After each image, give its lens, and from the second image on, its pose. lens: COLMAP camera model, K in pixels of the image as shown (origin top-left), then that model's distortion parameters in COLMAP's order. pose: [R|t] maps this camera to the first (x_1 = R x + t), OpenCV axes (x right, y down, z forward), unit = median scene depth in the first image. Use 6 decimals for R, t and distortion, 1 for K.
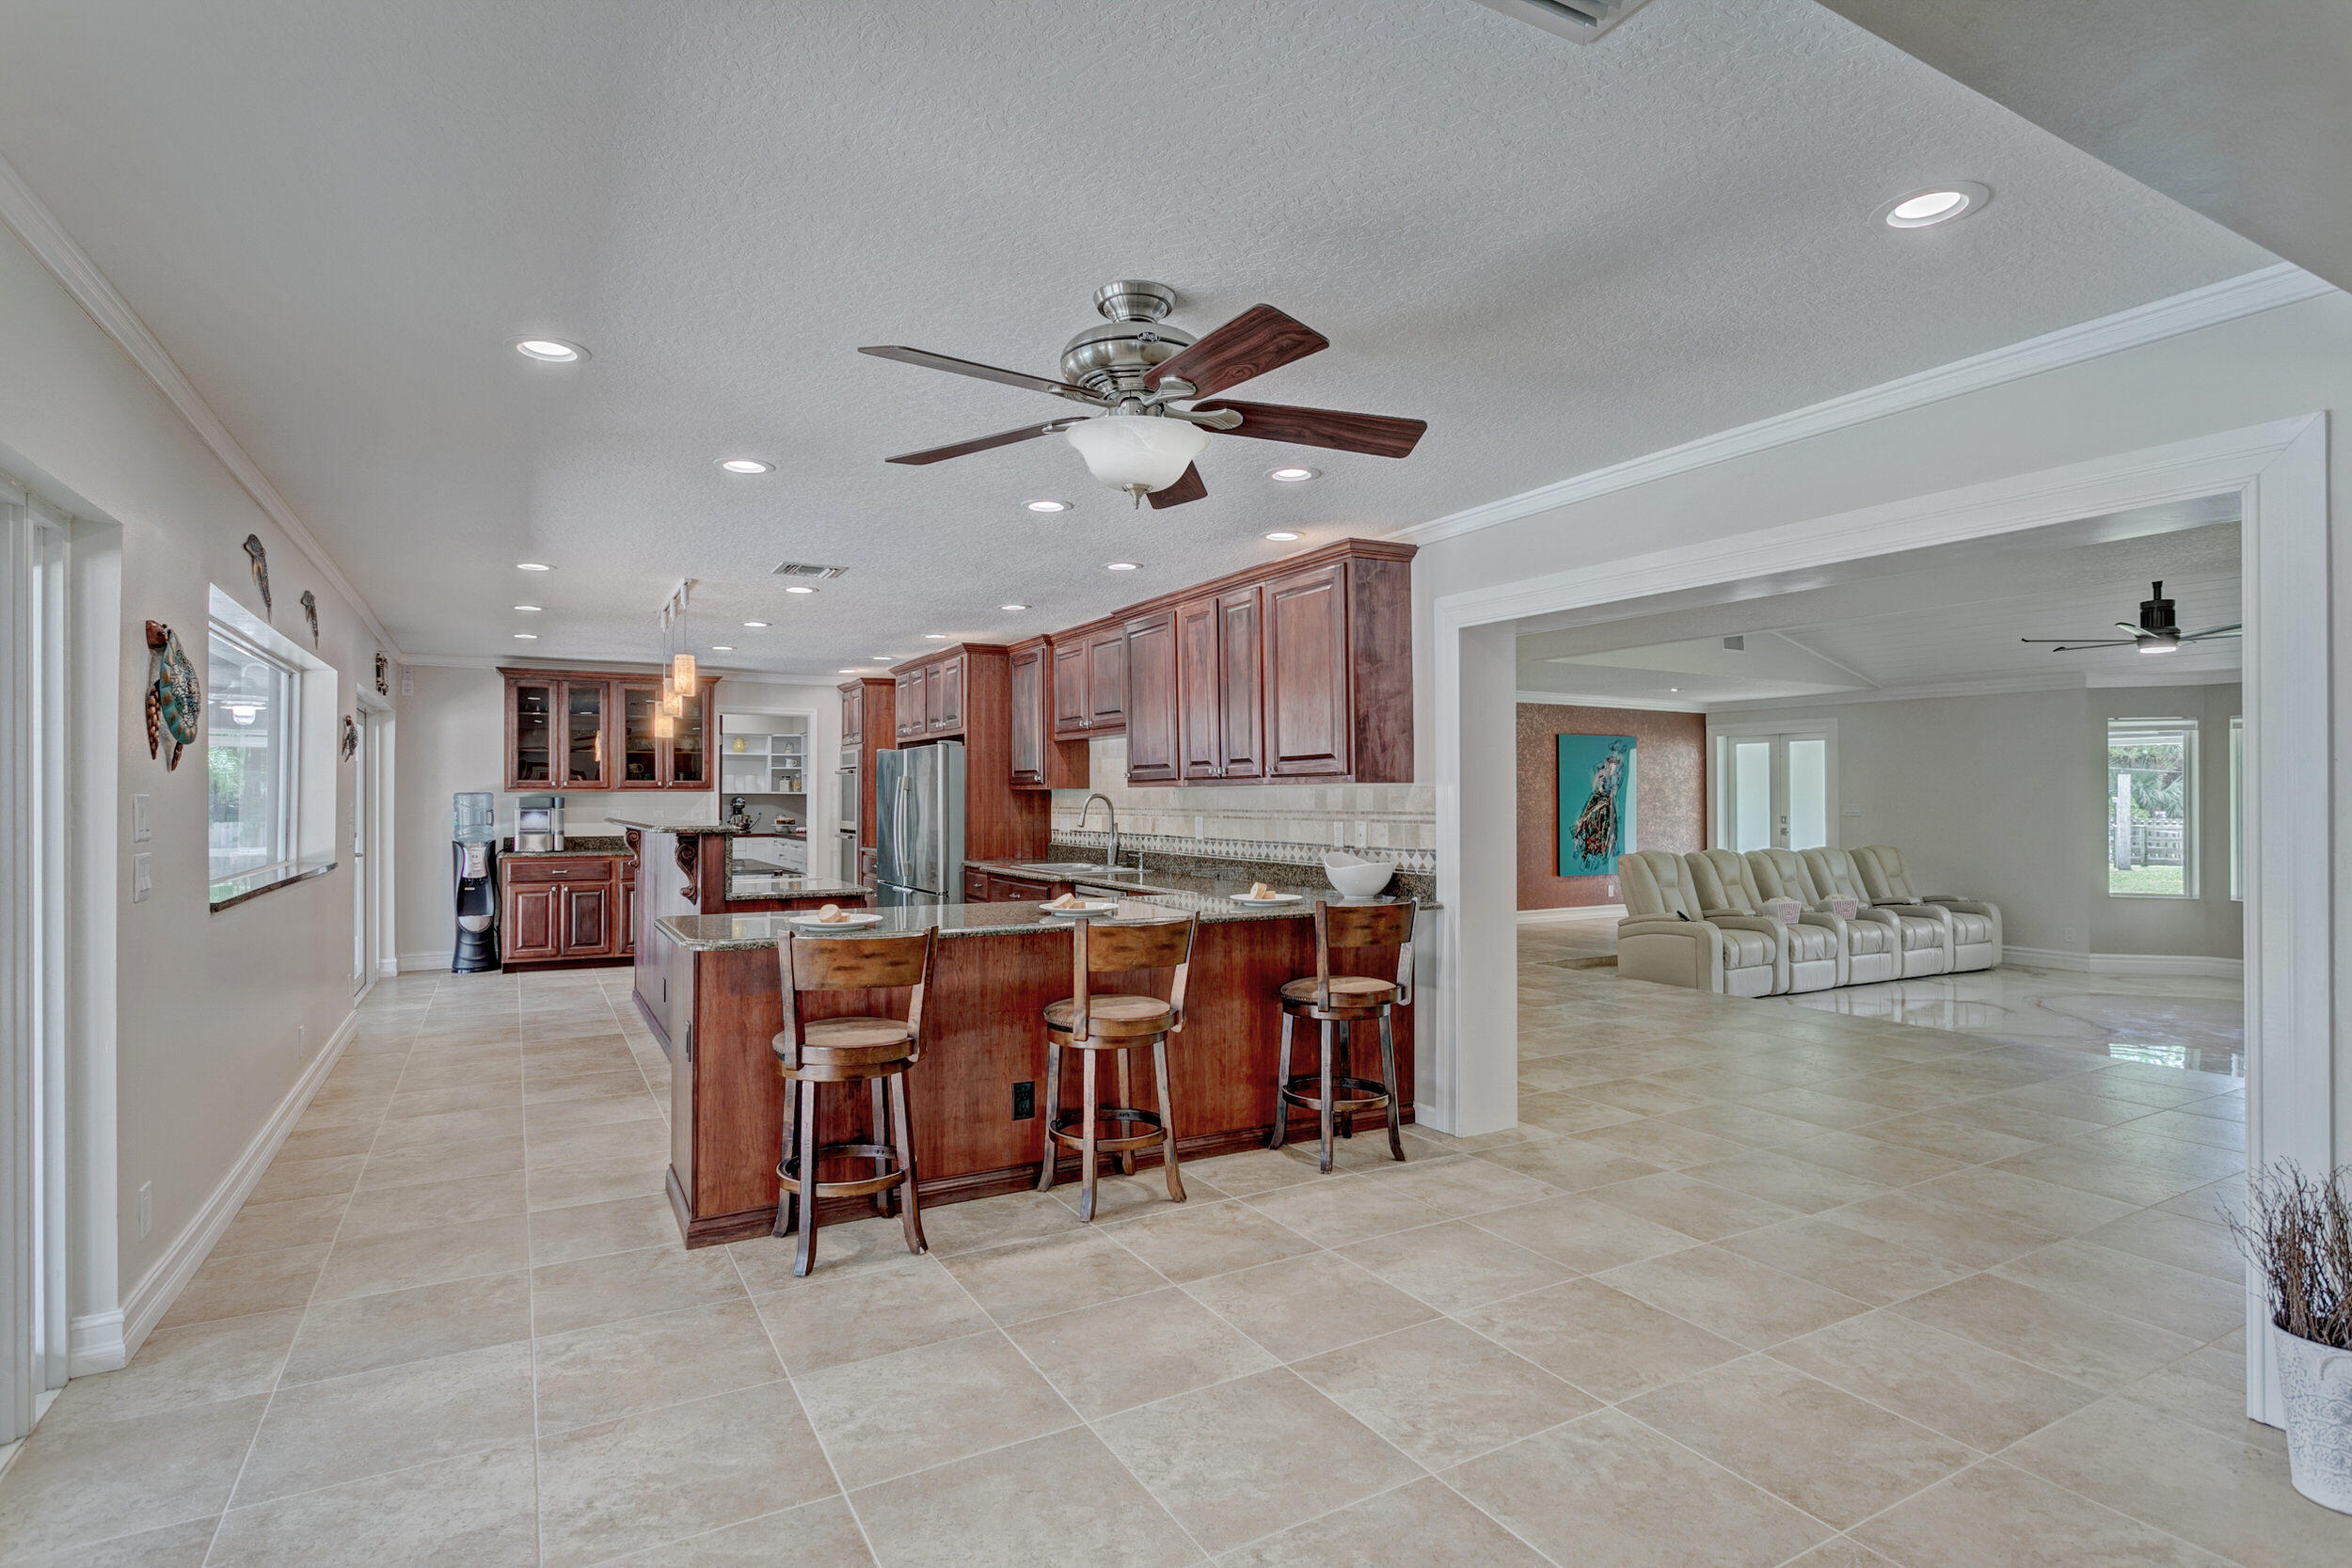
lens RADIAL K [[1191.5, 0, 1176.0], [0, 1191.5, 784.0], [0, 0, 1]] dist [-0.009104, 0.000969]
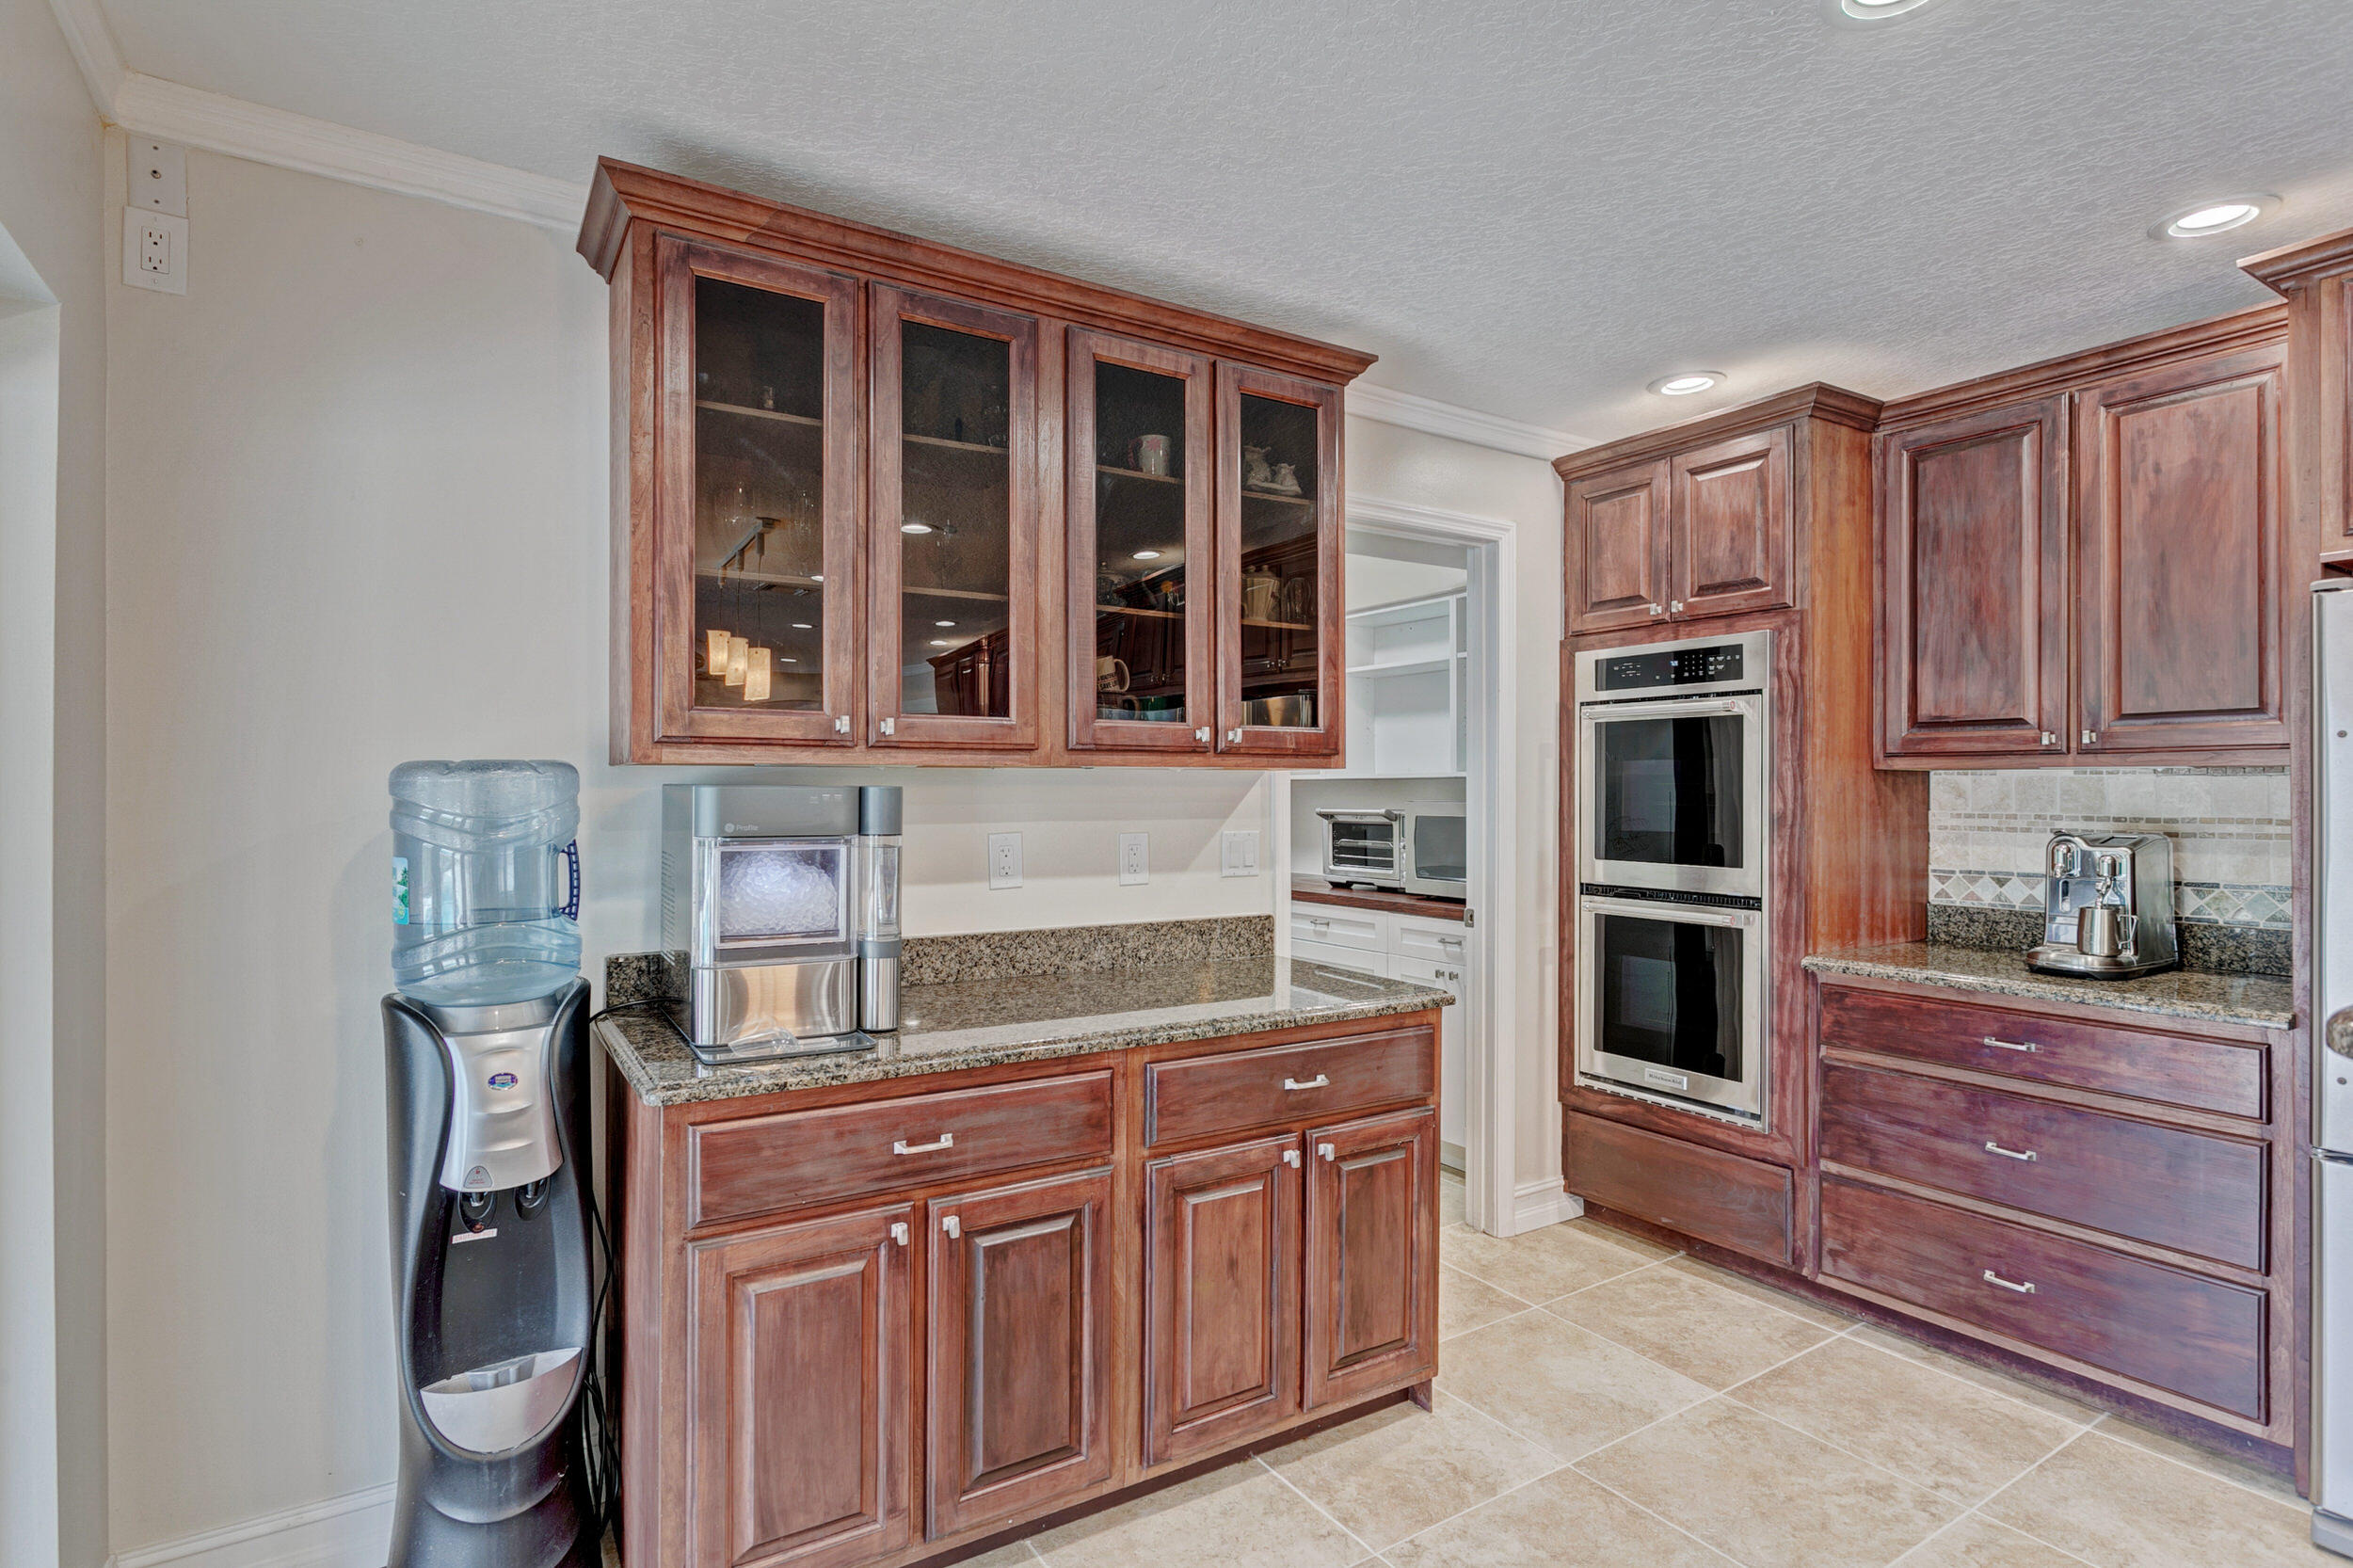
lens RADIAL K [[1192.1, 0, 1176.5], [0, 1192.1, 784.0], [0, 0, 1]] dist [-0.009104, 0.000969]
pose [[0.998079, 0.003999, 0.061817, -0.582705], [-0.004475, 0.999961, 0.007576, 0.010788], [-0.061784, -0.007838, 0.998059, 0.944994]]
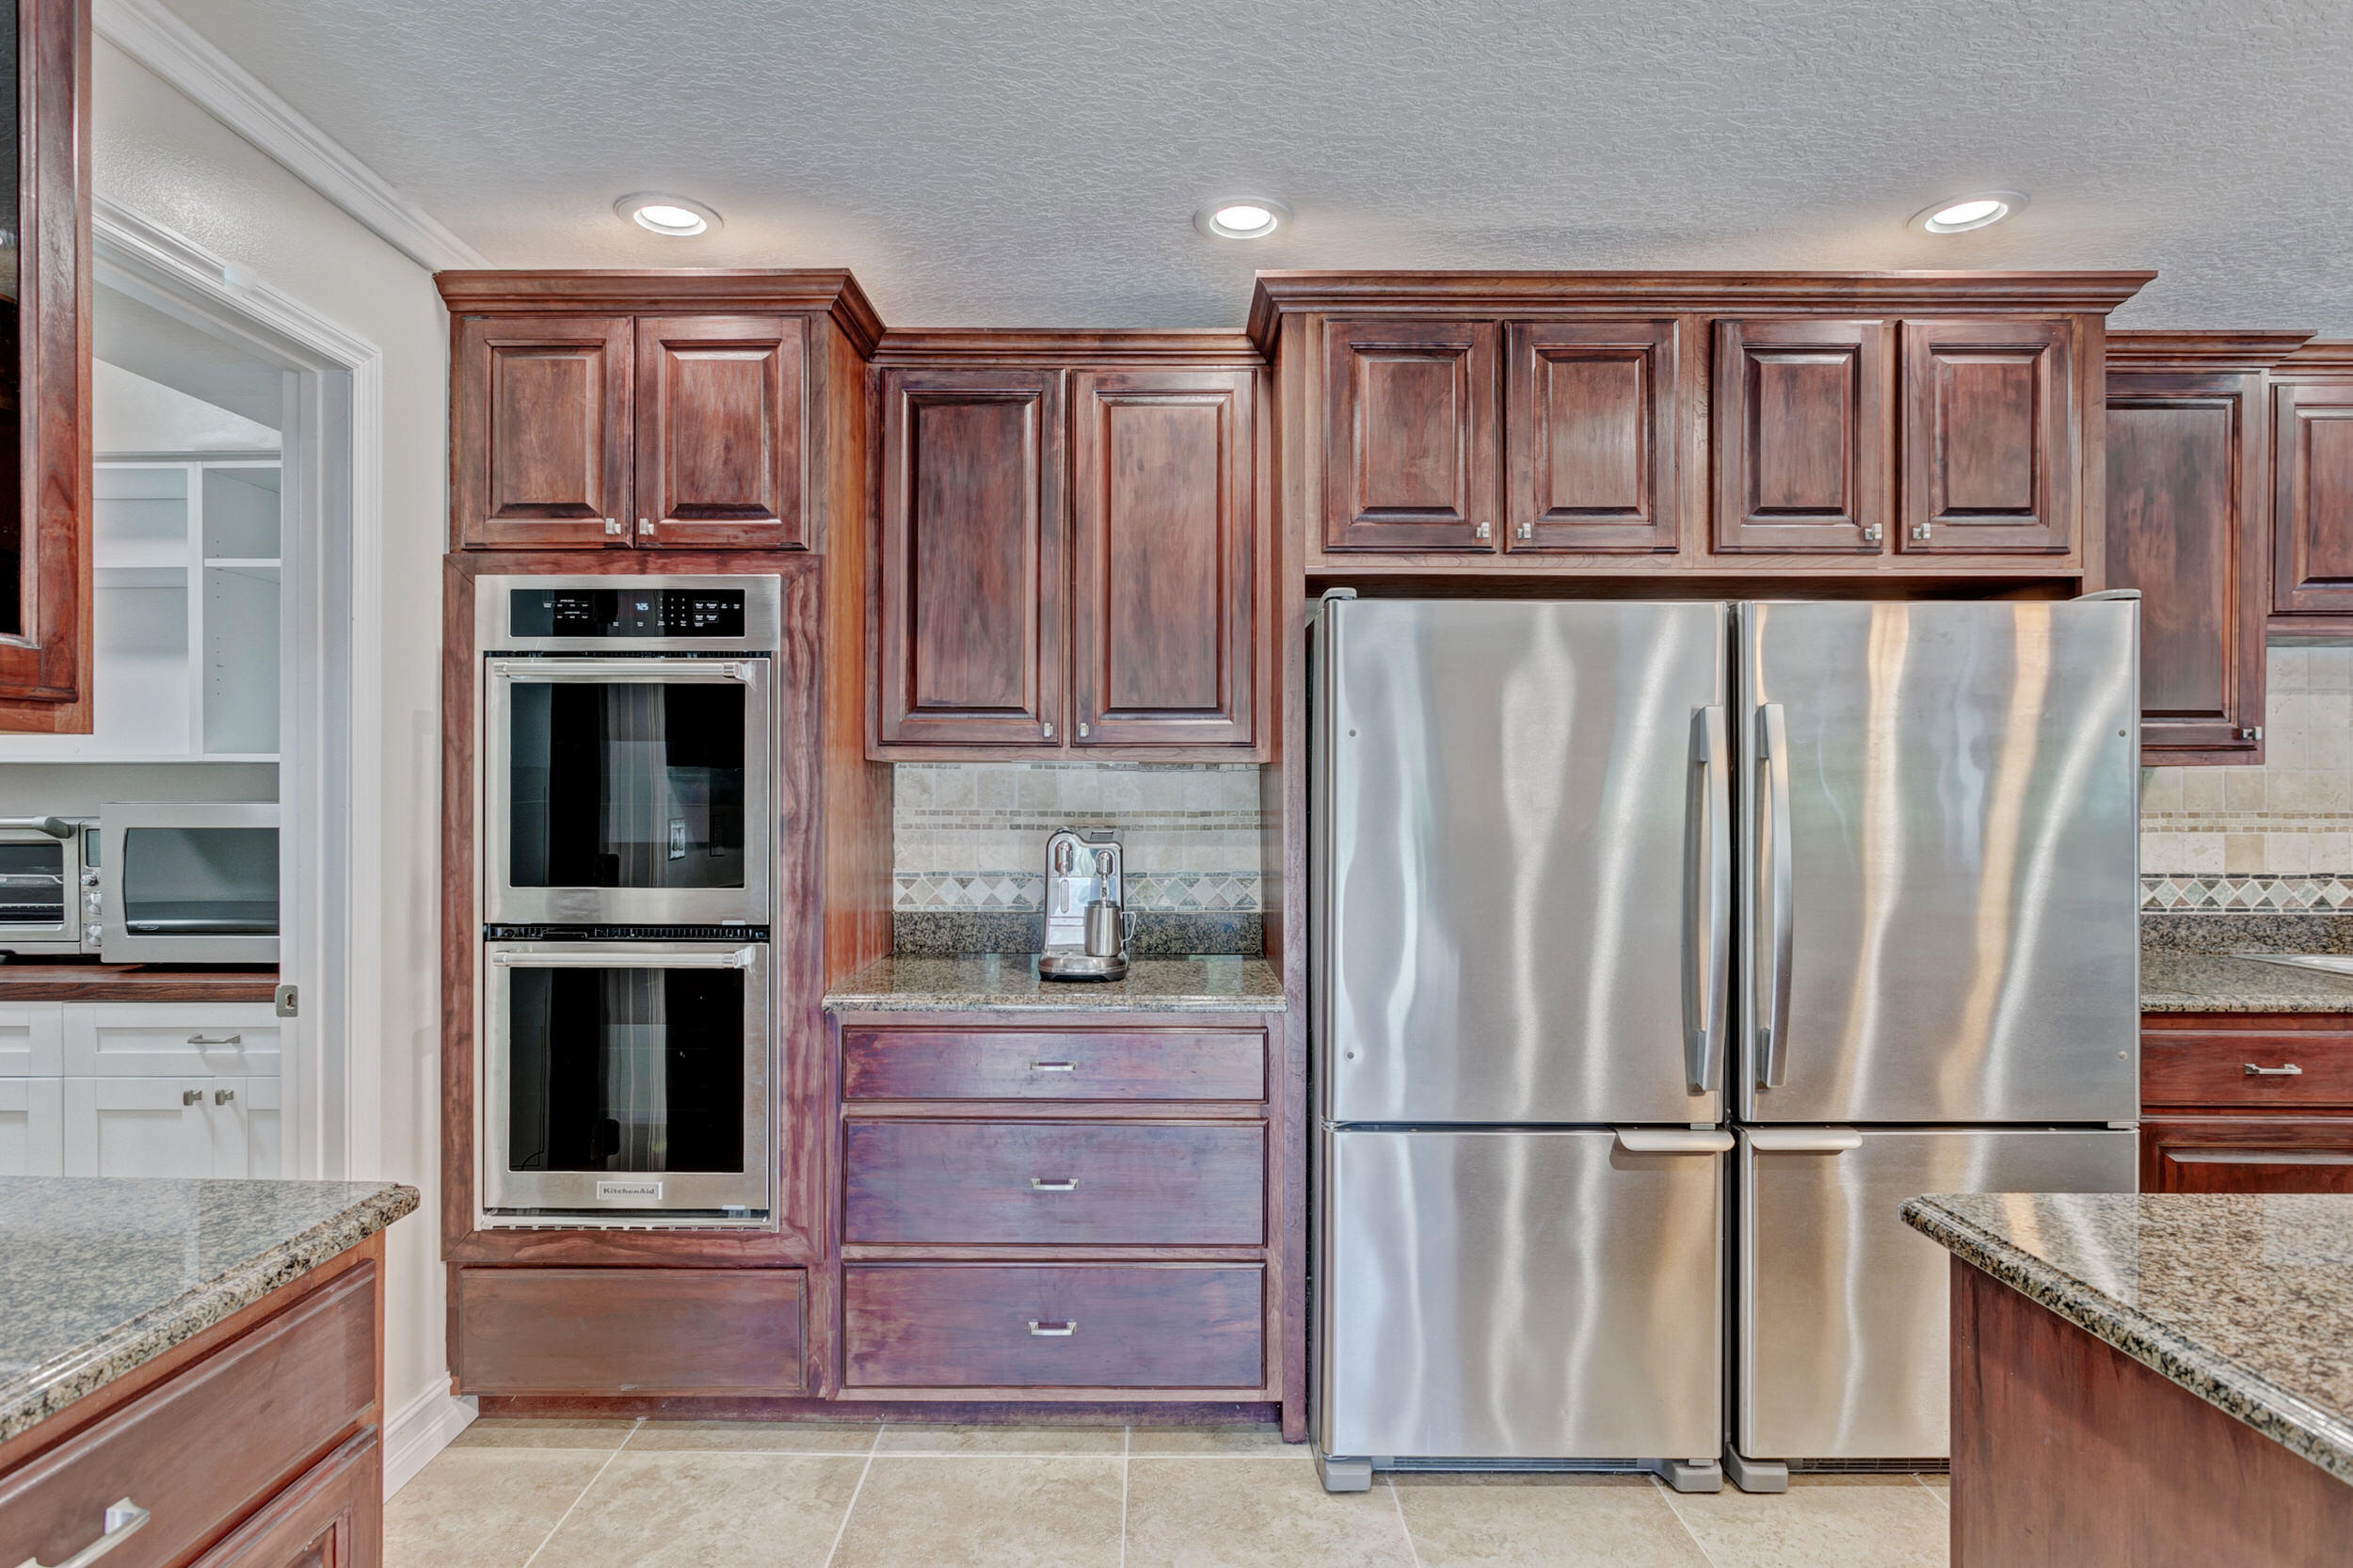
lens RADIAL K [[1209.8, 0, 1179.5], [0, 1209.8, 790.6], [0, 0, 1]] dist [-0.008739, 0.001022]
pose [[0.489200, 0.001216, 0.872171, -0.580315], [-0.014650, 0.999869, 0.006823, 0.013052], [-0.872049, -0.016115, 0.489154, 1.095265]]
